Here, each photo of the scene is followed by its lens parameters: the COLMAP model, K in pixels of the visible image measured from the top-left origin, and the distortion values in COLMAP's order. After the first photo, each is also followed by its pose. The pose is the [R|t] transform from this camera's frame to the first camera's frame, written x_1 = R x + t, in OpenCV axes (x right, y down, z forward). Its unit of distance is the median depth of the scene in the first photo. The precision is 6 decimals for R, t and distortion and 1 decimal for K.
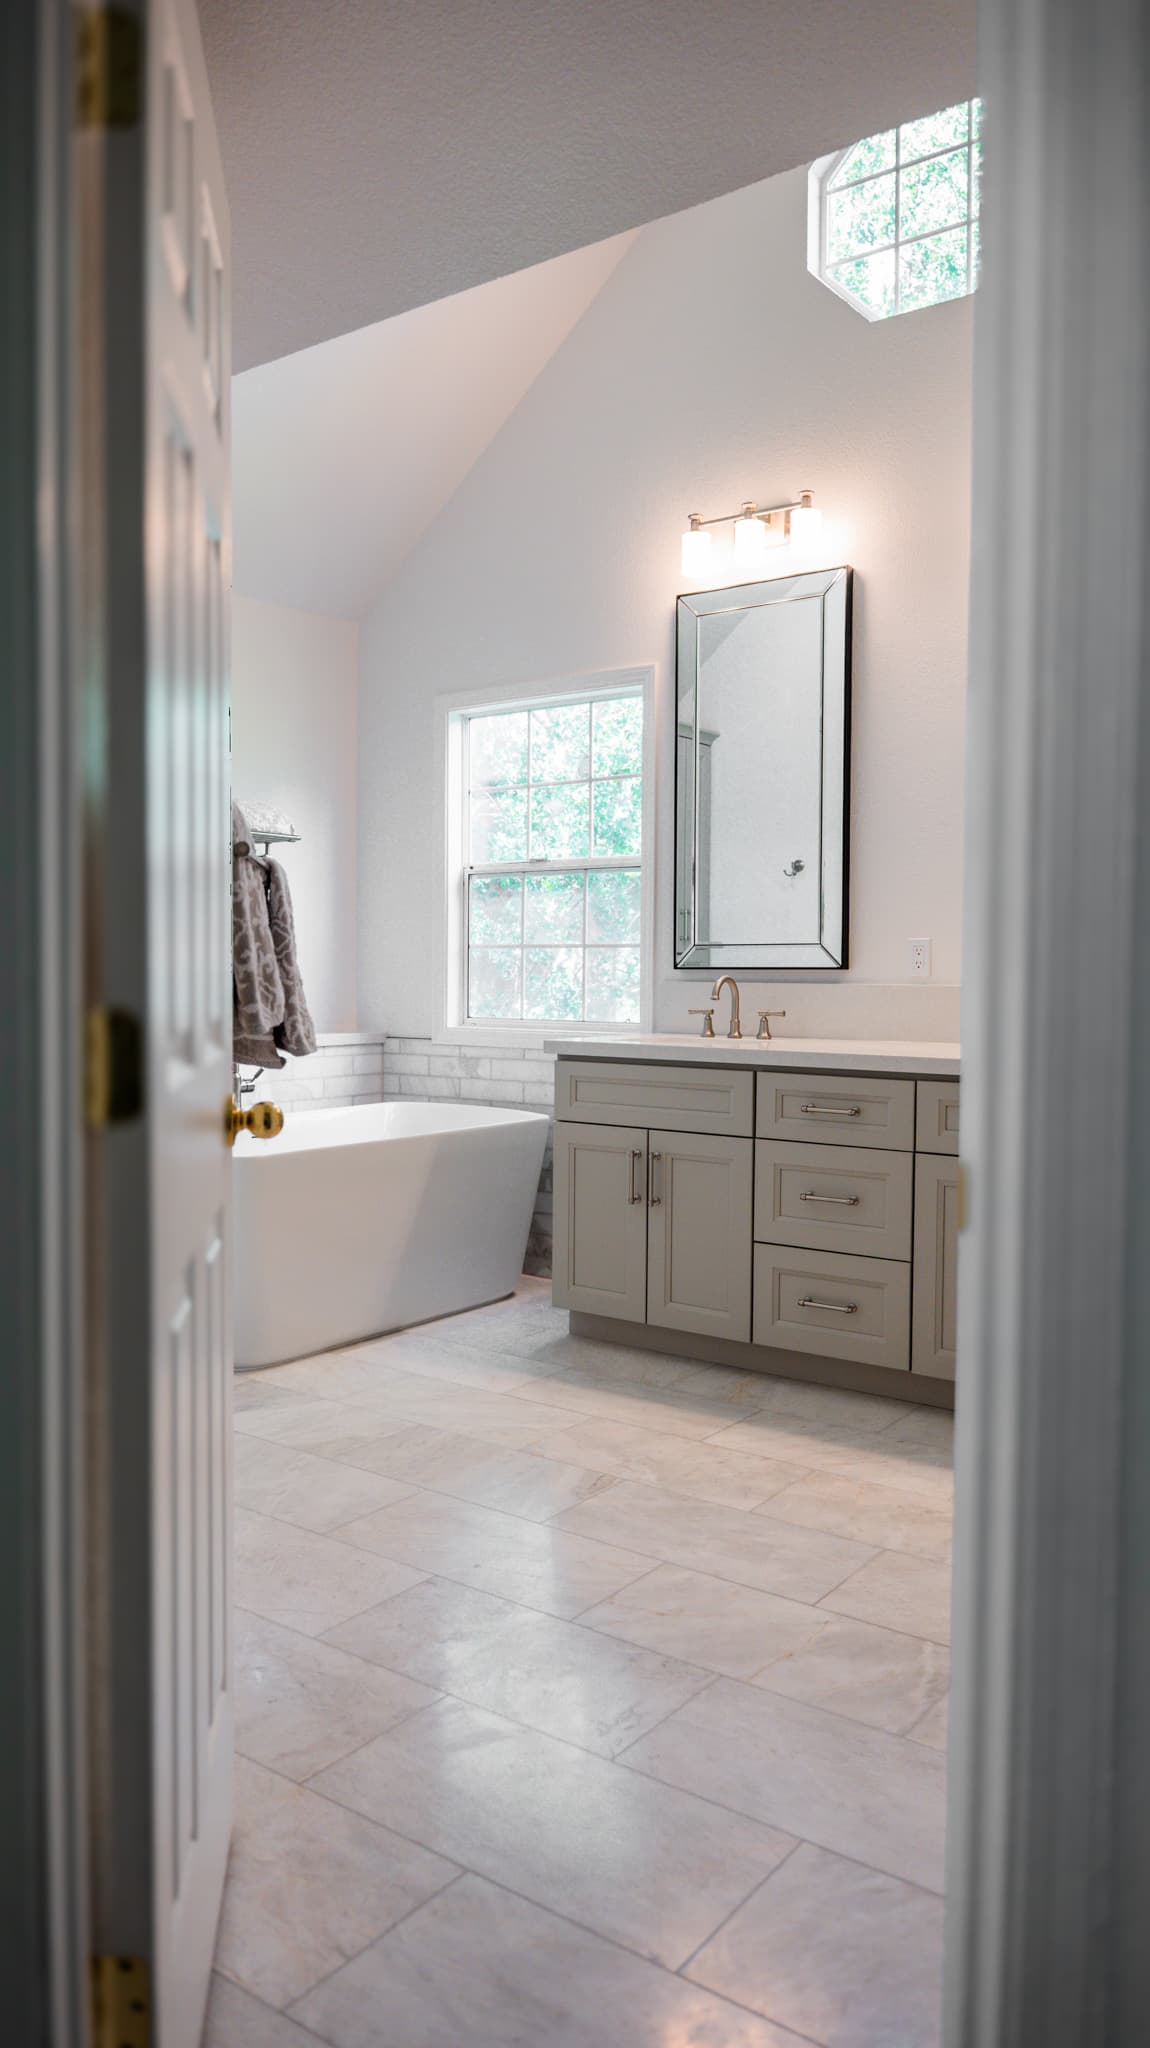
lens RADIAL K [[1434.3, 0, 583.9], [0, 1434.3, 1024.2], [0, 0, 1]] dist [-0.004707, 0.000334]
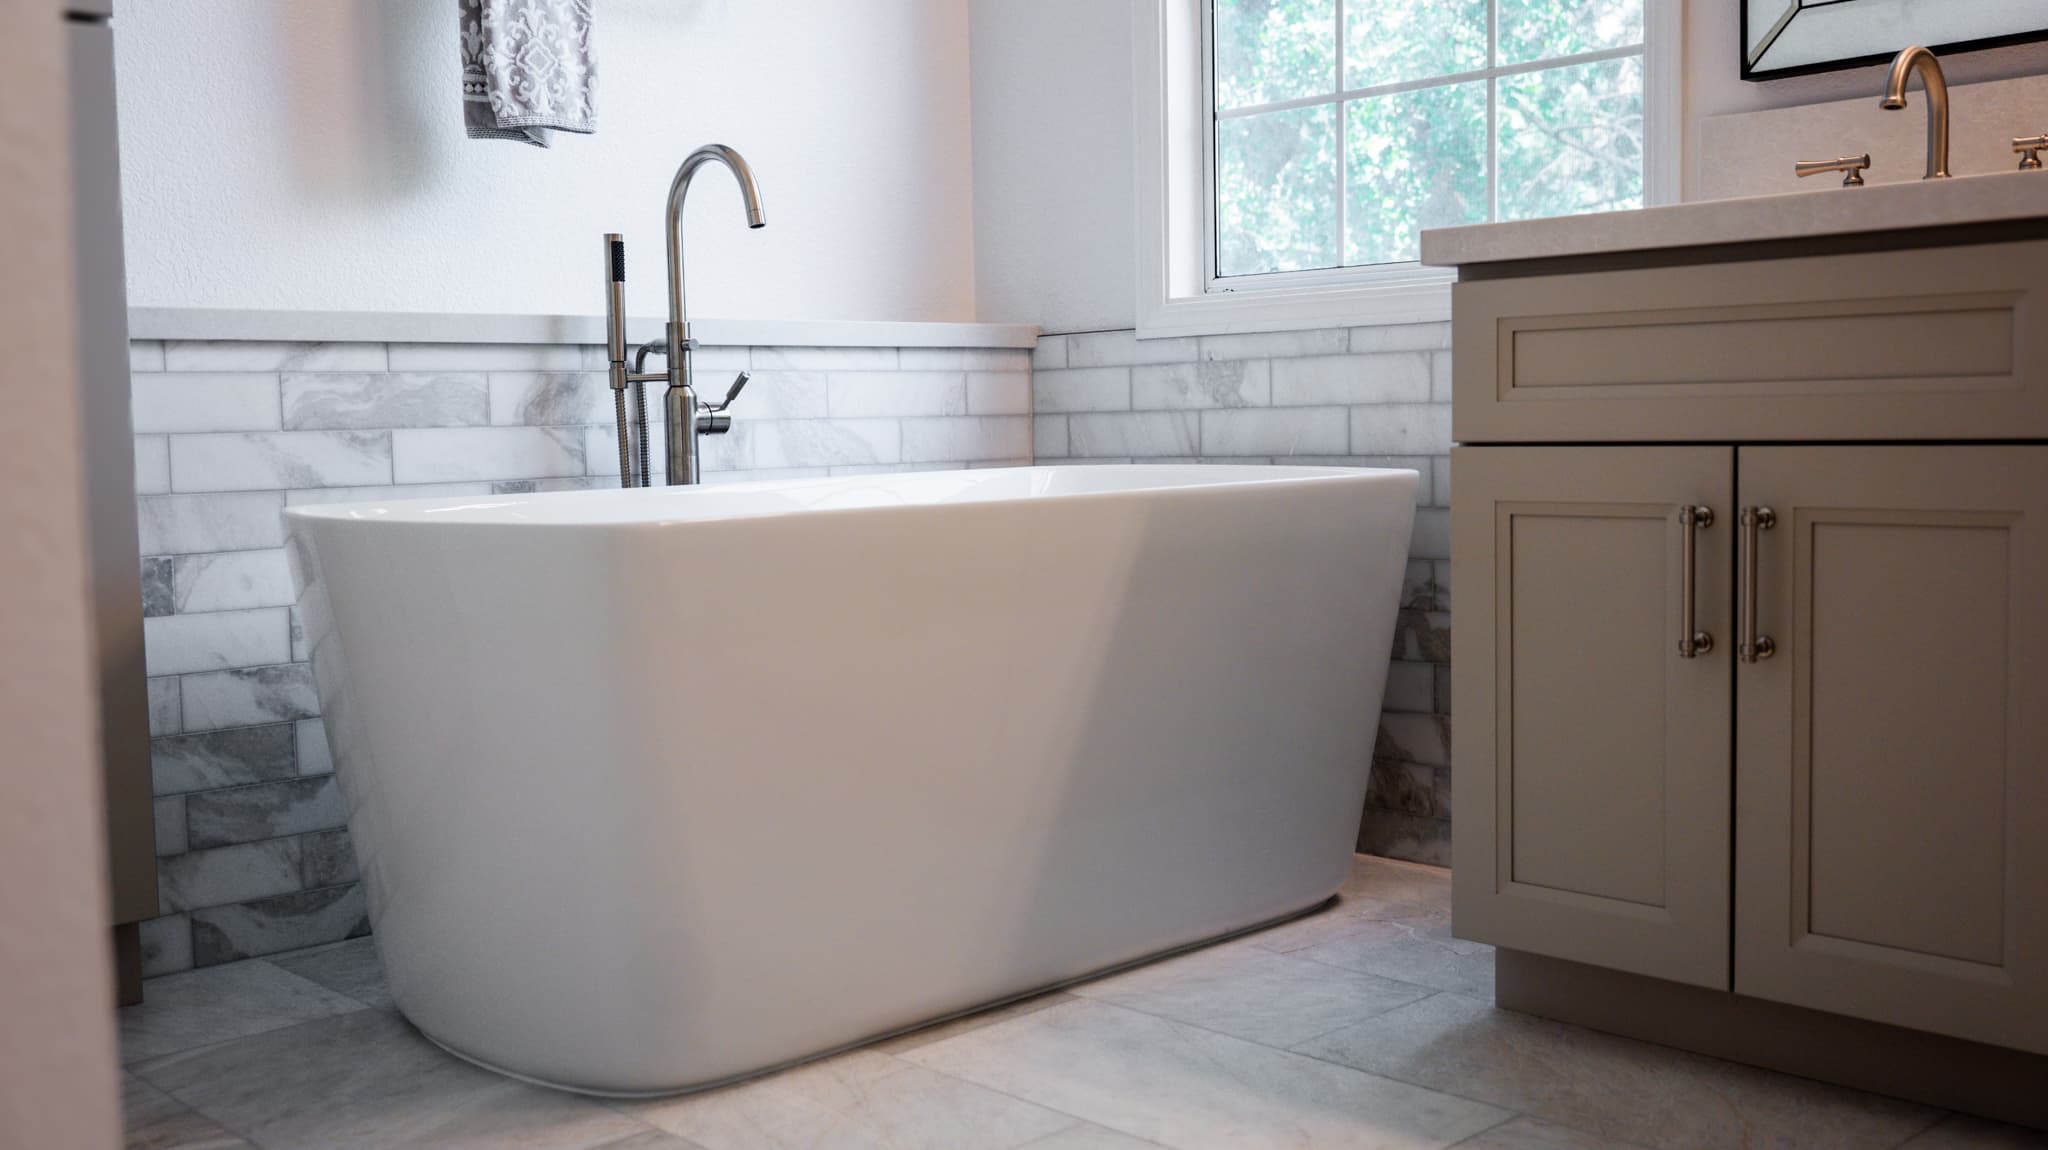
lens RADIAL K [[2078.0, 0, 1024.0], [0, 2078.0, 575.1], [0, 0, 1]] dist [-0.007065, 0.000000]
pose [[0.984907, -0.014935, -0.172436, -0.038354], [0.021755, 0.999051, 0.037729, 0.079552], [0.171709, -0.040911, 0.984298, 0.452837]]
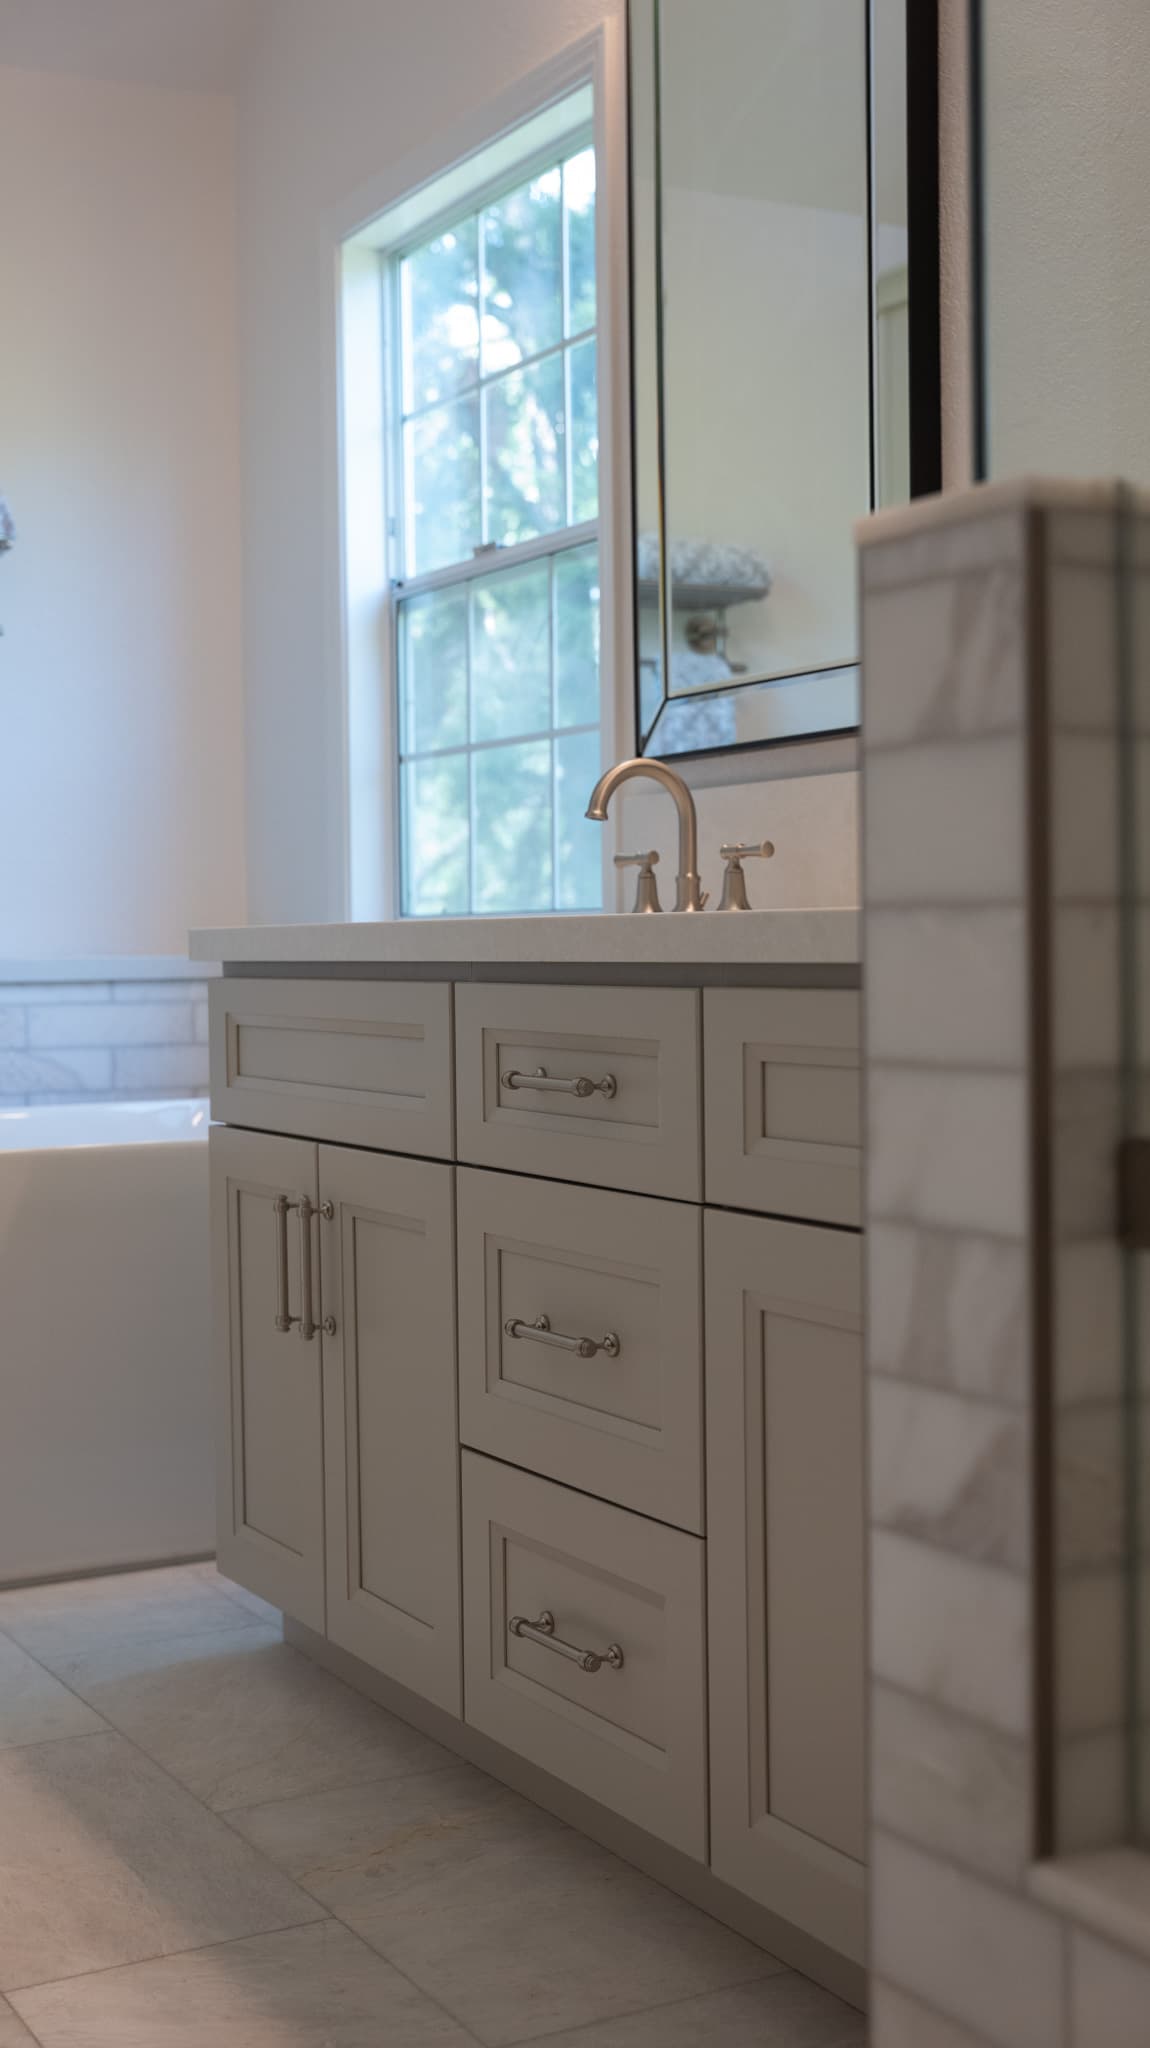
lens RADIAL K [[2455.0, 0, 575.3], [0, 2455.0, 1035.7], [0, 0, 1]] dist [0.000897, 0.000000]
pose [[0.910363, -0.002551, -0.413803, 0.373803], [0.002554, 0.999997, -0.000546, 0.043402], [0.413803, -0.000560, 0.910366, 0.405555]]
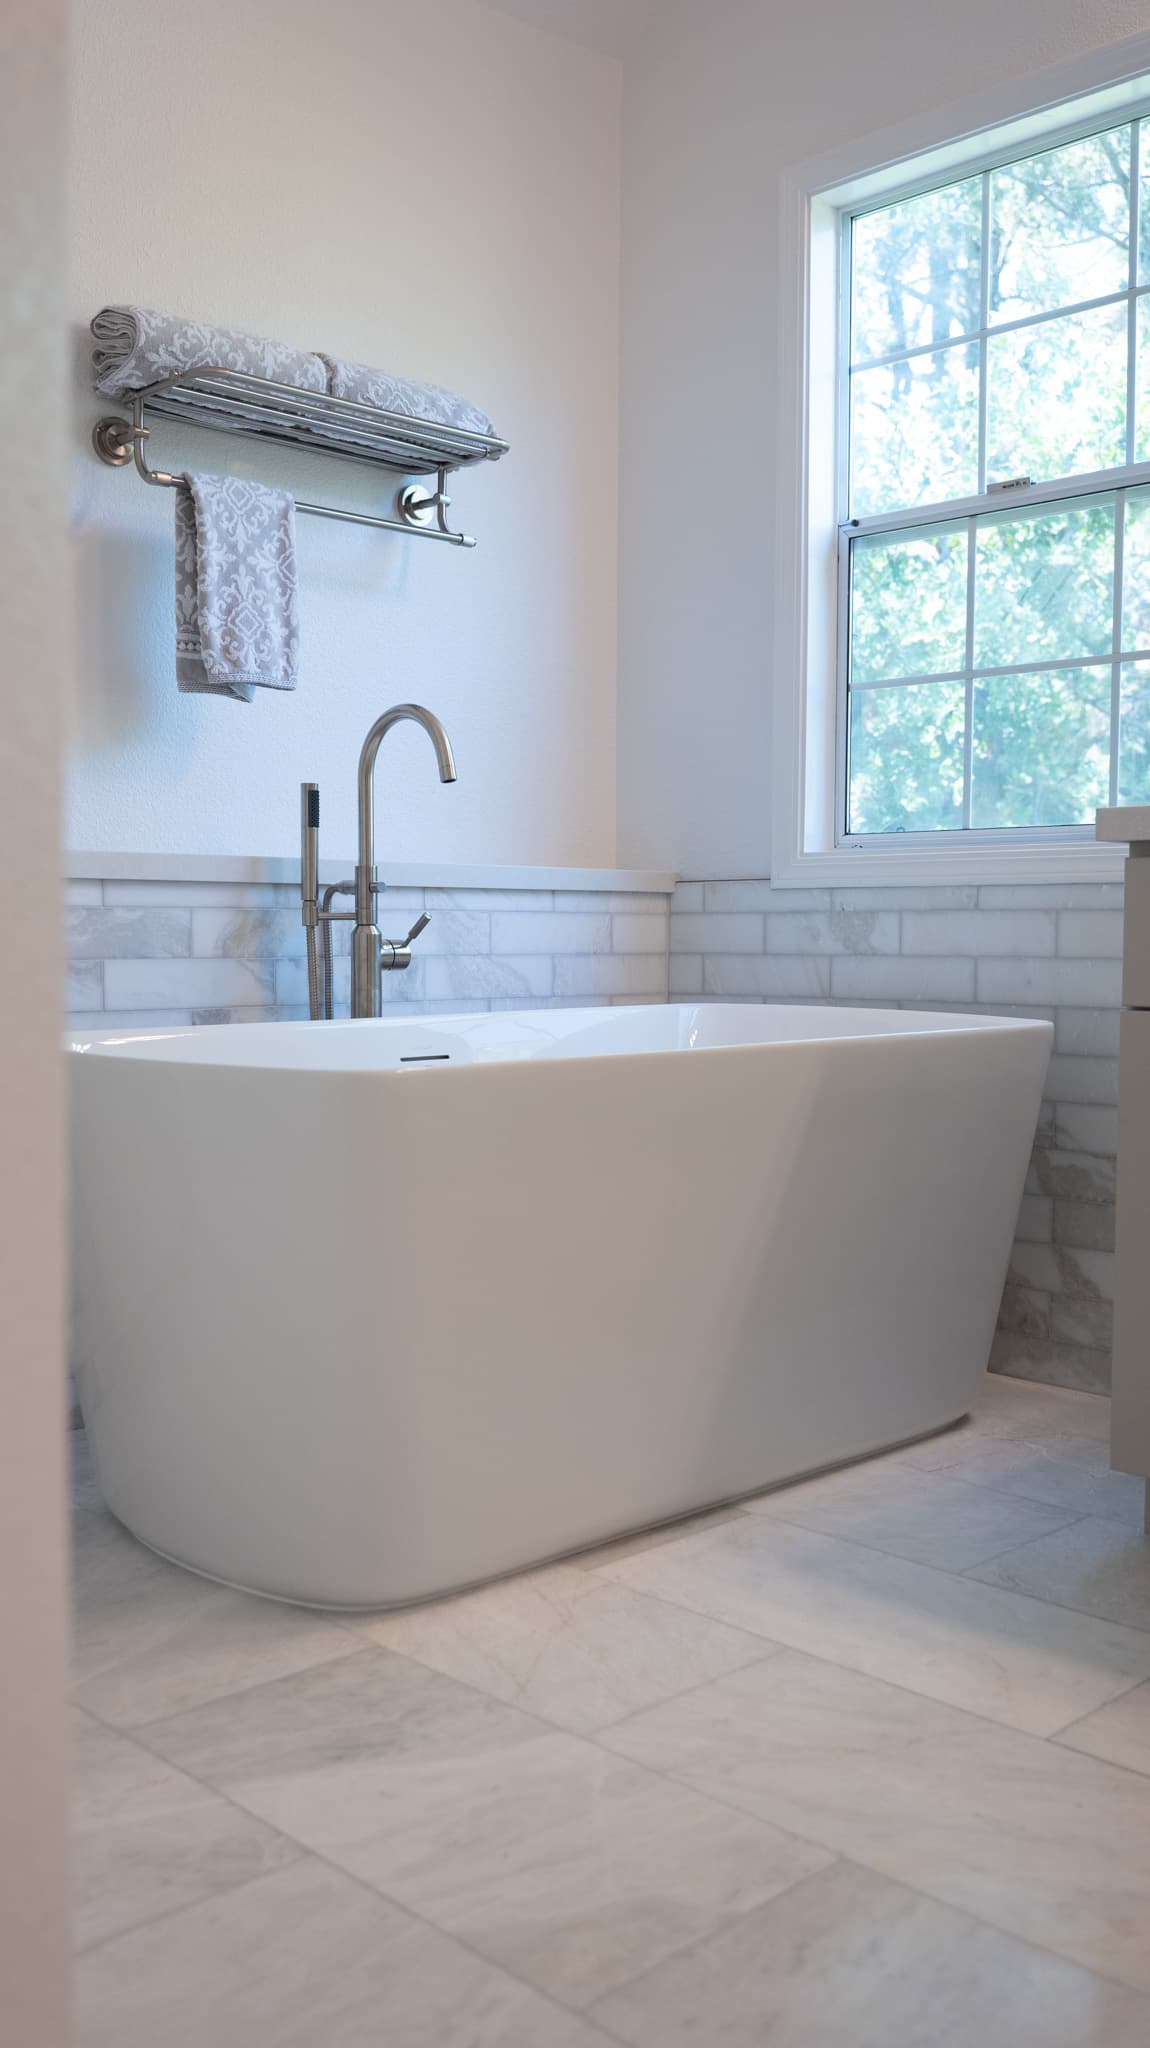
lens RADIAL K [[1836.2, 0, 581.0], [0, 1836.2, 1020.3], [0, 0, 1]] dist [-0.015747, 0.013448]
pose [[0.987144, 0.005474, -0.159738, -0.089556], [-0.003764, 0.999932, 0.011005, 0.066591], [0.159787, -0.010263, 0.987098, 0.477014]]
